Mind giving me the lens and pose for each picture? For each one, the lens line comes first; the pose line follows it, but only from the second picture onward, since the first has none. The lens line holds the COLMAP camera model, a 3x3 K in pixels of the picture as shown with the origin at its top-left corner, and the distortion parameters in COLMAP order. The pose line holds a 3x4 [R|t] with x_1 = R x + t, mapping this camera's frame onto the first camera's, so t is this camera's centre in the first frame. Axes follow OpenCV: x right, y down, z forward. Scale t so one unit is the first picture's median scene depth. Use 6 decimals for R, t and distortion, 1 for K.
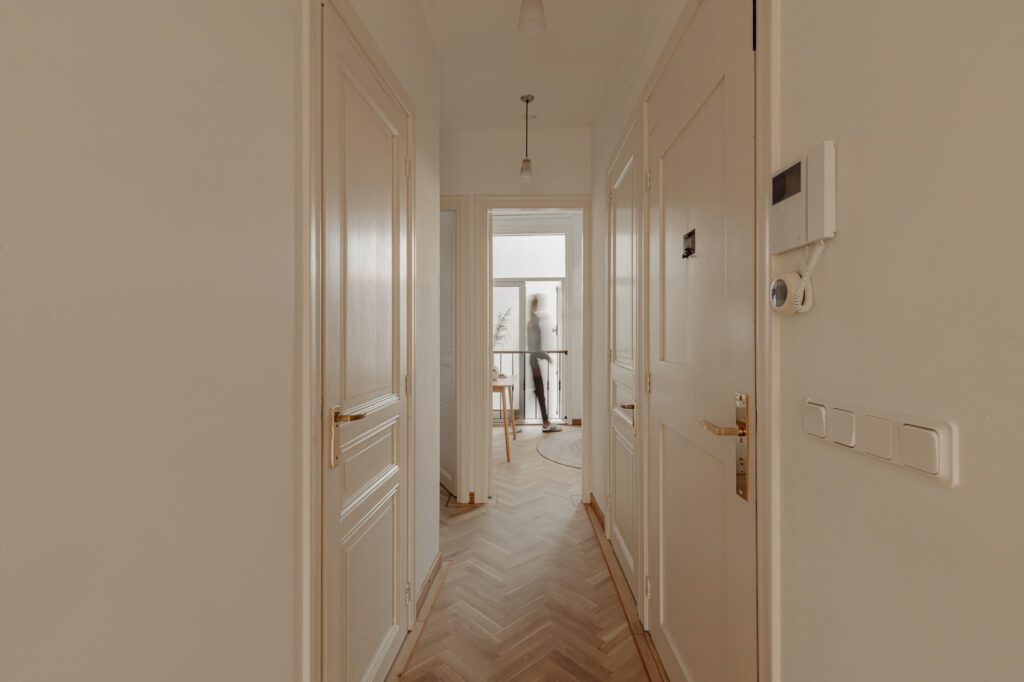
lens RADIAL K [[471.2, 0, 509.2], [0, 471.2, 335.3], [0, 0, 1]] dist [0.014663, -0.000311]
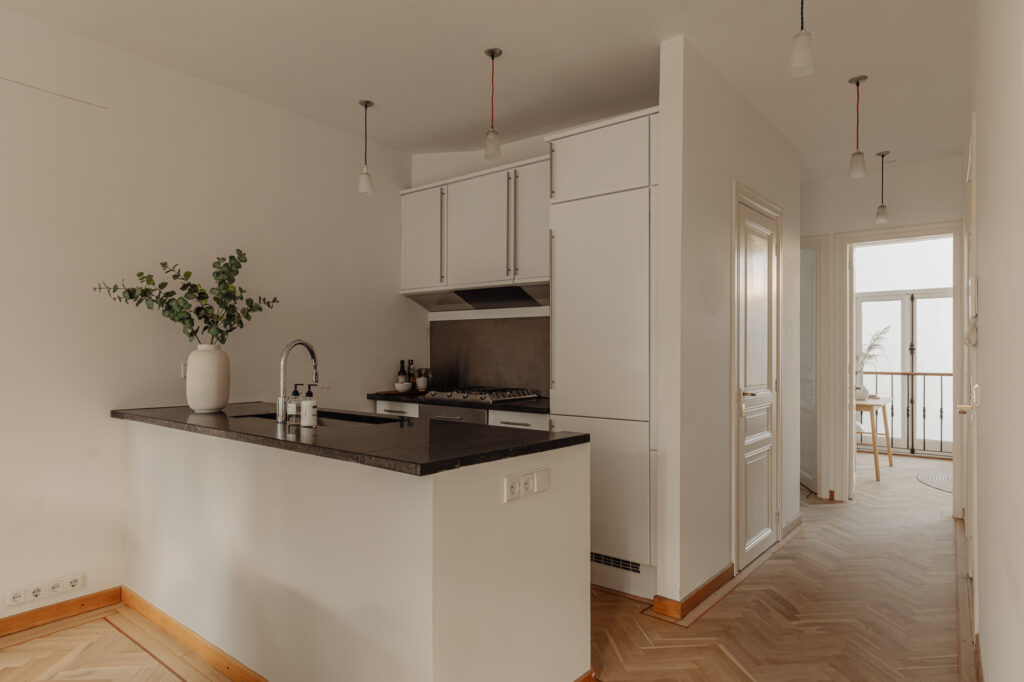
lens RADIAL K [[595.8, 0, 503.9], [0, 595.8, 342.4], [0, 0, 1]] dist [0.014768, -0.004539]
pose [[0.818413, -0.003294, -0.574621, 0.102517], [-0.006044, 0.999879, -0.014340, -0.004511], [0.574598, 0.015209, 0.818294, -0.633587]]
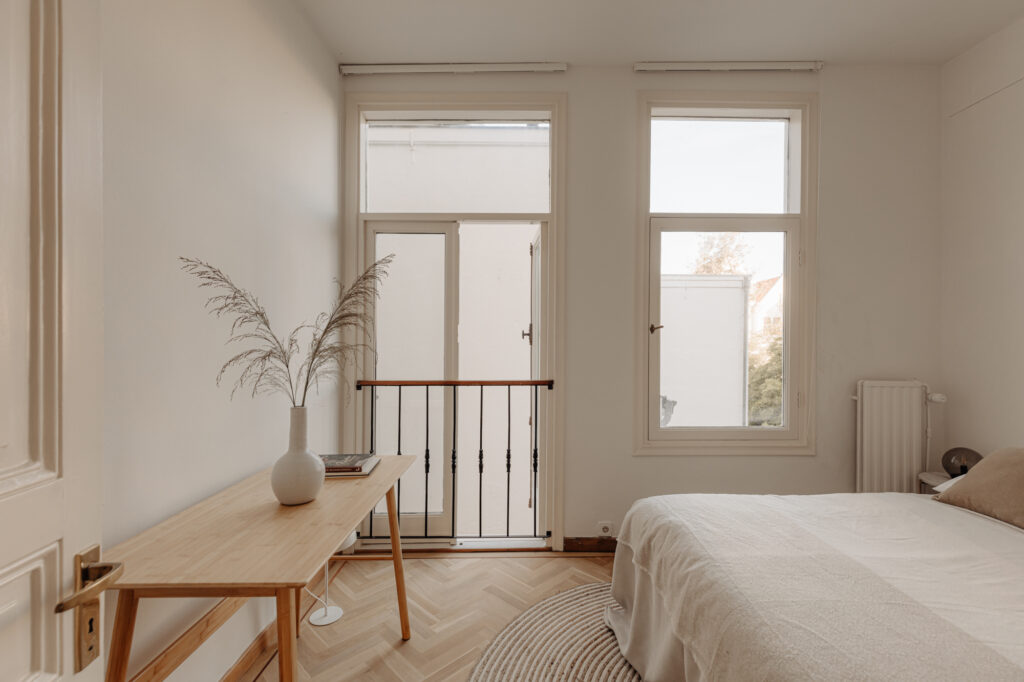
lens RADIAL K [[471.2, 0, 512.2], [0, 471.2, 340.2], [0, 0, 1]] dist [0.014663, -0.000311]
pose [[0.999157, 0.005469, 0.040684, 0.118710], [-0.005223, 0.999967, -0.006144, -0.003041], [-0.040716, 0.005926, 0.999153, 0.995588]]
